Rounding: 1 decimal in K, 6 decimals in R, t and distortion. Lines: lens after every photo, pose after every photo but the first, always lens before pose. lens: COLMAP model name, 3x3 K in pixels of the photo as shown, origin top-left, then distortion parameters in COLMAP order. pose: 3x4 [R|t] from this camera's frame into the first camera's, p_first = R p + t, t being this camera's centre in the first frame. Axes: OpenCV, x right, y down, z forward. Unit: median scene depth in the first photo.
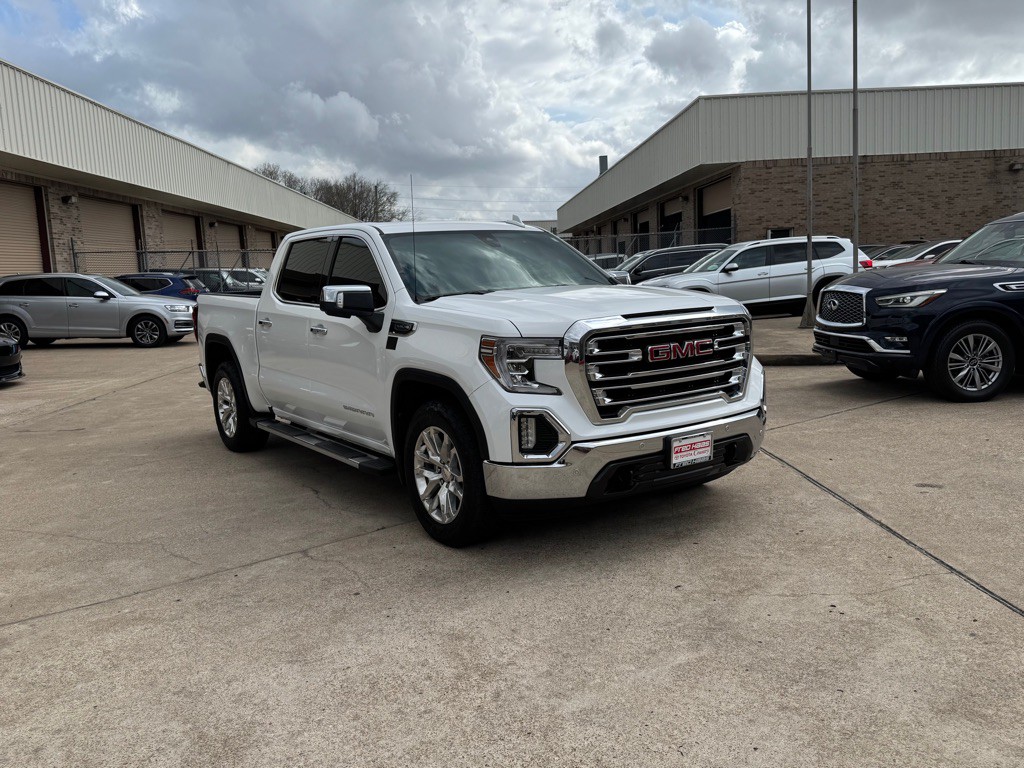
lens RADIAL K [[859.6, 0, 508.5], [0, 859.6, 382.0], [0, 0, 1]] dist [0.123665, -0.212490]
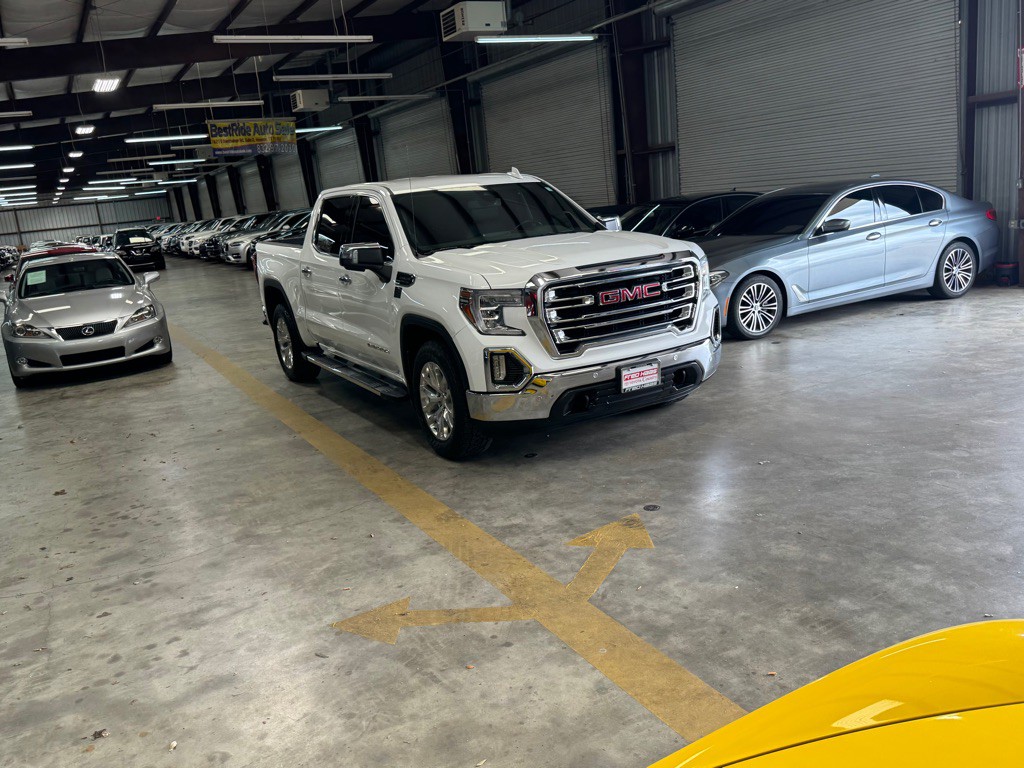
lens RADIAL K [[848.8, 0, 512.0], [0, 848.8, 384.0], [0, 0, 1]] dist [0.117503, -0.192405]
pose [[0.995429, -0.022768, -0.092751, 0.136022], [0.032065, 0.994470, 0.100011, -0.033591], [0.089961, -0.102528, 0.990654, -0.178055]]
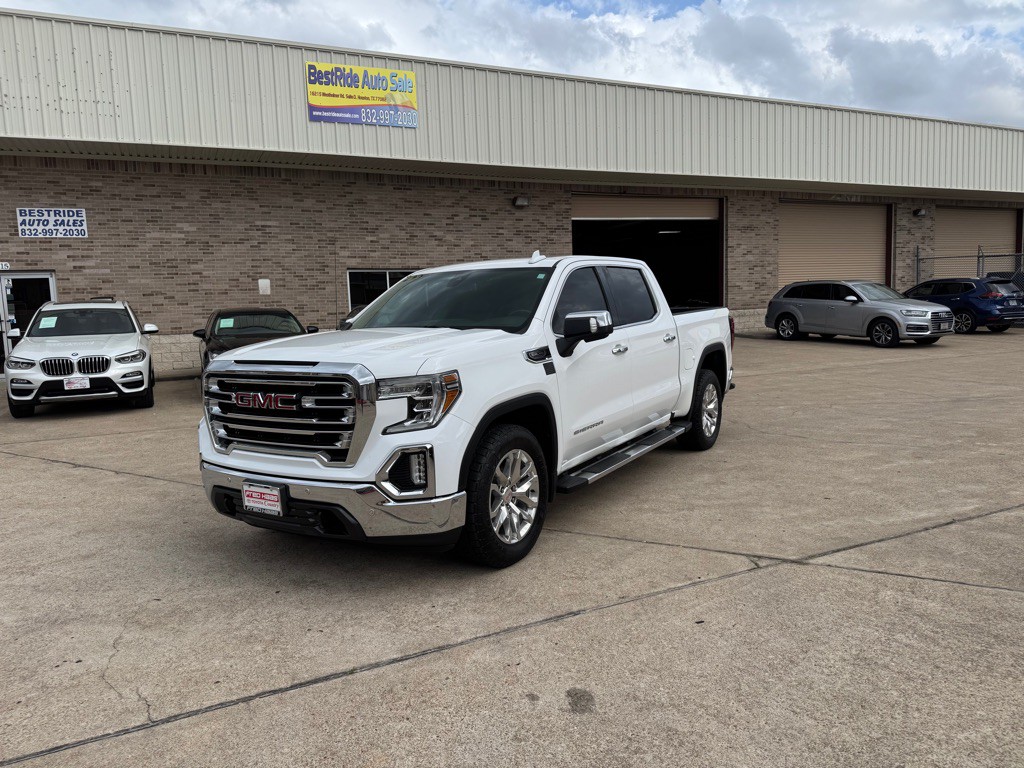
lens RADIAL K [[706.6, 0, 512.0], [0, 706.6, 384.0], [0, 0, 1]] dist [0.119831, -0.191584]
pose [[0.392477, 0.132213, -0.910210, 1.022836], [-0.100532, 0.989852, 0.100433, -0.161515], [0.914251, 0.052088, 0.401785, 0.873904]]
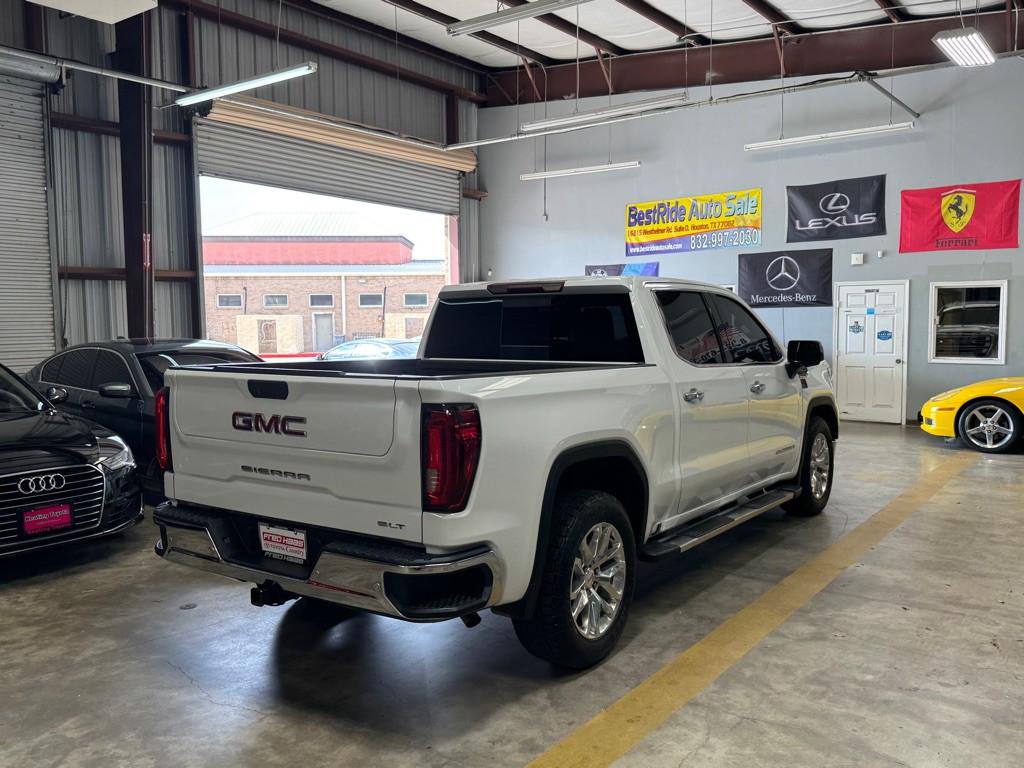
lens RADIAL K [[859.6, 0, 508.5], [0, 859.6, 382.0], [0, 0, 1]] dist [0.123665, -0.212490]
pose [[-0.346036, -0.013399, 0.938126, -1.306932], [0.143373, 0.987399, 0.066987, -0.216440], [-0.927202, 0.157682, -0.339754, 1.984871]]
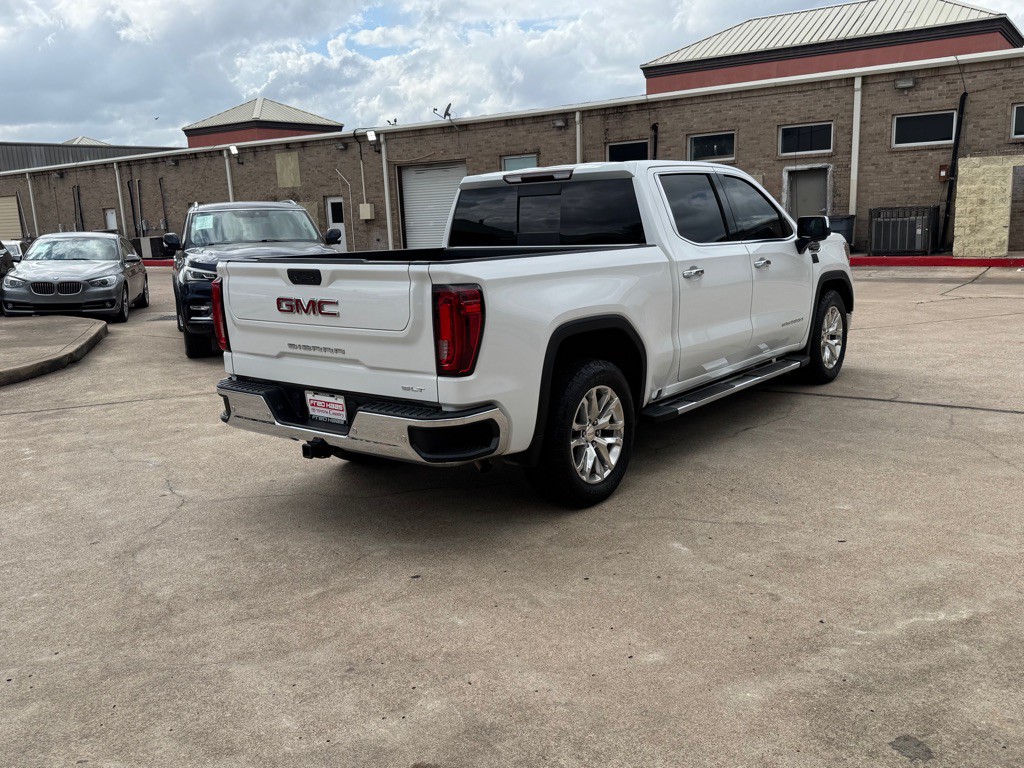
lens RADIAL K [[859.6, 0, 508.5], [0, 859.6, 382.0], [0, 0, 1]] dist [0.123665, -0.212490]
pose [[-0.288142, -0.123814, 0.949550, -1.434893], [0.179072, 0.967146, 0.180449, -0.207752], [-0.940695, 0.222033, -0.256503, 1.977716]]
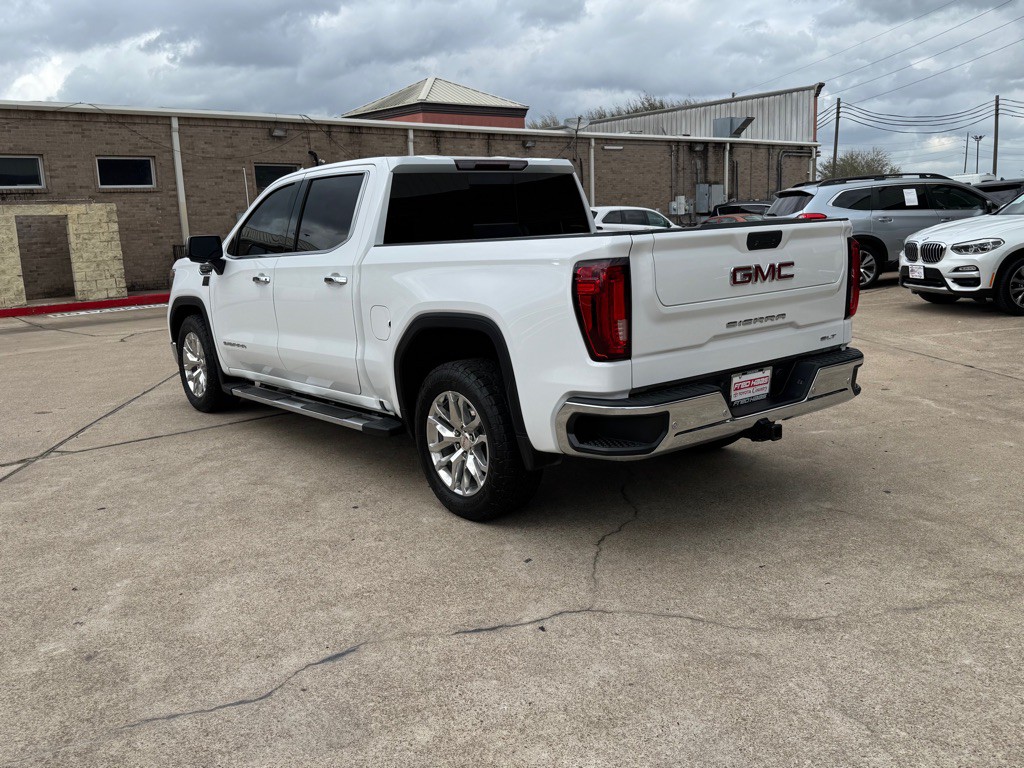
lens RADIAL K [[859.6, 0, 508.5], [0, 859.6, 382.0], [0, 0, 1]] dist [0.123665, -0.212490]
pose [[-0.993577, 0.104126, -0.044306, -0.210904], [0.085674, 0.947970, 0.306615, -0.334902], [0.073927, 0.300849, -0.950802, 2.727867]]
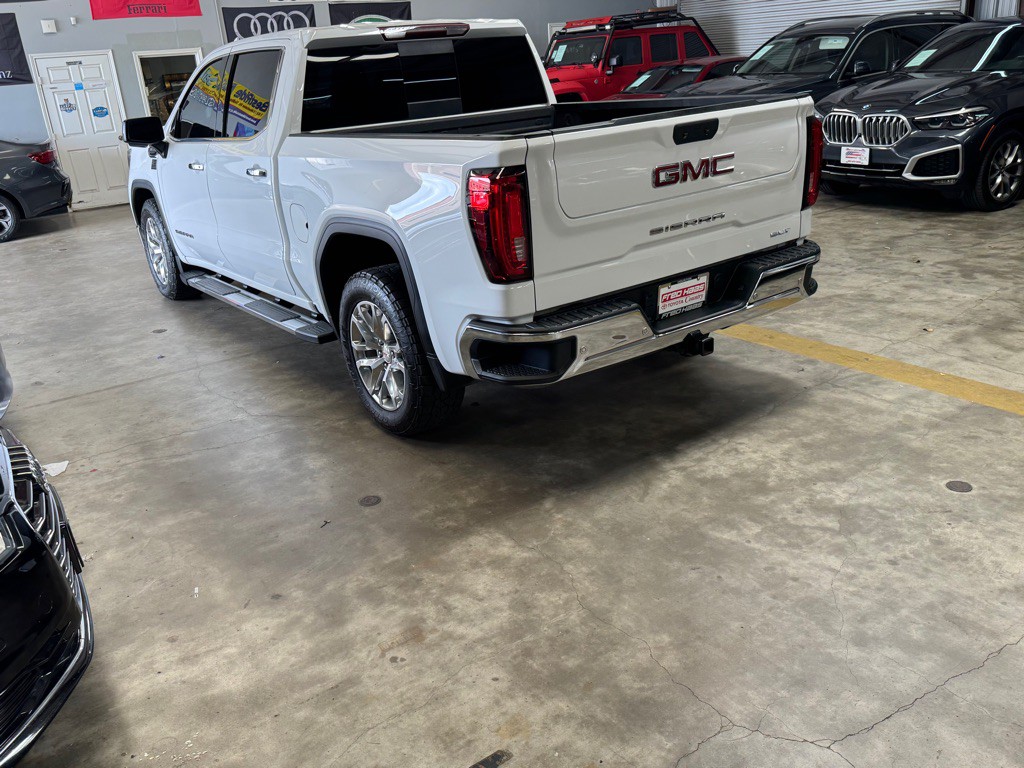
lens RADIAL K [[847.3, 0, 514.3], [0, 847.3, 381.3], [0, 0, 1]] dist [0.126311, -0.198297]
pose [[-0.991897, 0.124680, 0.024388, -0.344428], [0.121564, 0.875698, 0.467307, -0.359384], [0.036908, 0.466485, -0.883759, 2.645437]]
